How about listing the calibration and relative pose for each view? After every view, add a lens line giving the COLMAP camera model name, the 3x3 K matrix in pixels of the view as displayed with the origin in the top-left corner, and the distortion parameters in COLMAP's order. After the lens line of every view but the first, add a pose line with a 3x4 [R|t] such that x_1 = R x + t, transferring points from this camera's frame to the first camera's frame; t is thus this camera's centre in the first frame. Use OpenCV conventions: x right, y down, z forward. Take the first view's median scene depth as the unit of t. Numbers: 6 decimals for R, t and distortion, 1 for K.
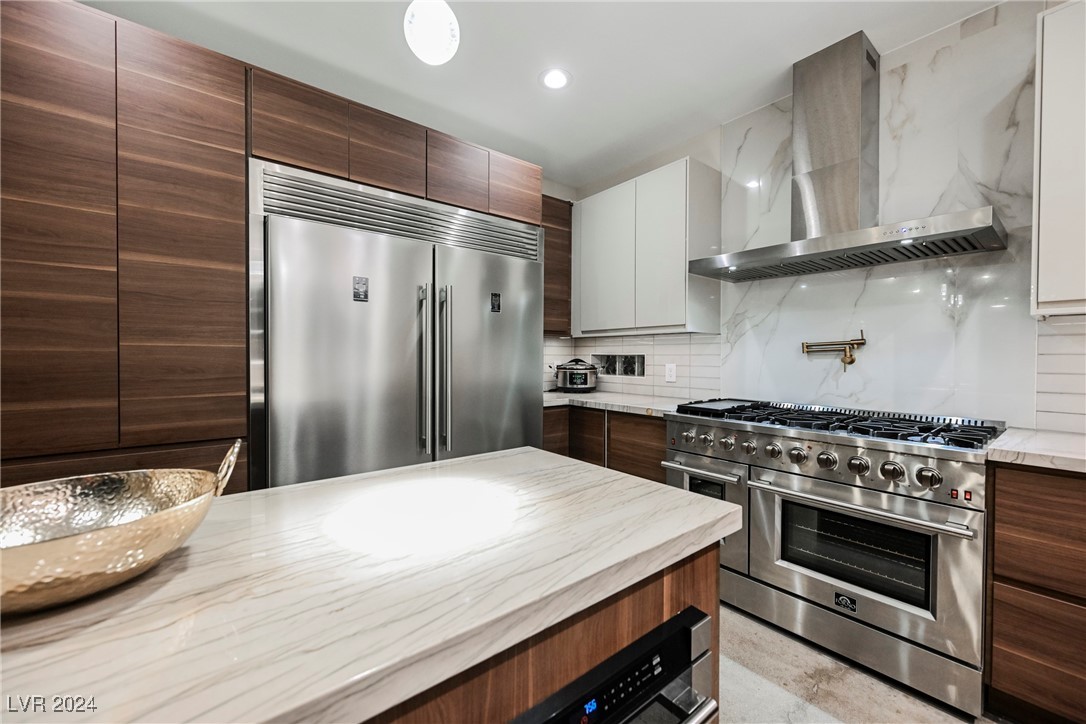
lens RADIAL K [[430.3, 0, 542.5], [0, 430.3, 365.8], [0, 0, 1]] dist [-0.001133, -0.000254]
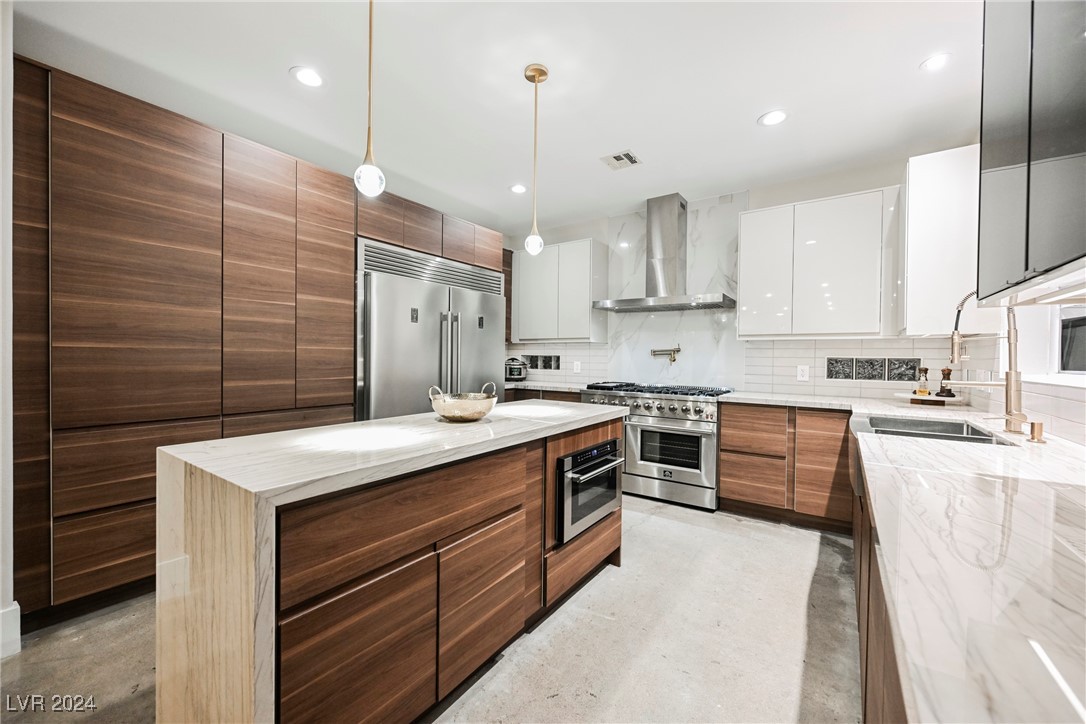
lens RADIAL K [[430.3, 0, 542.5], [0, 430.3, 365.8], [0, 0, 1]] dist [-0.001133, -0.000254]
pose [[0.960153, 0.001409, 0.279470, -0.376991], [-0.001917, 0.999997, 0.001546, 0.013072], [-0.279467, -0.002020, 0.960153, -0.675068]]
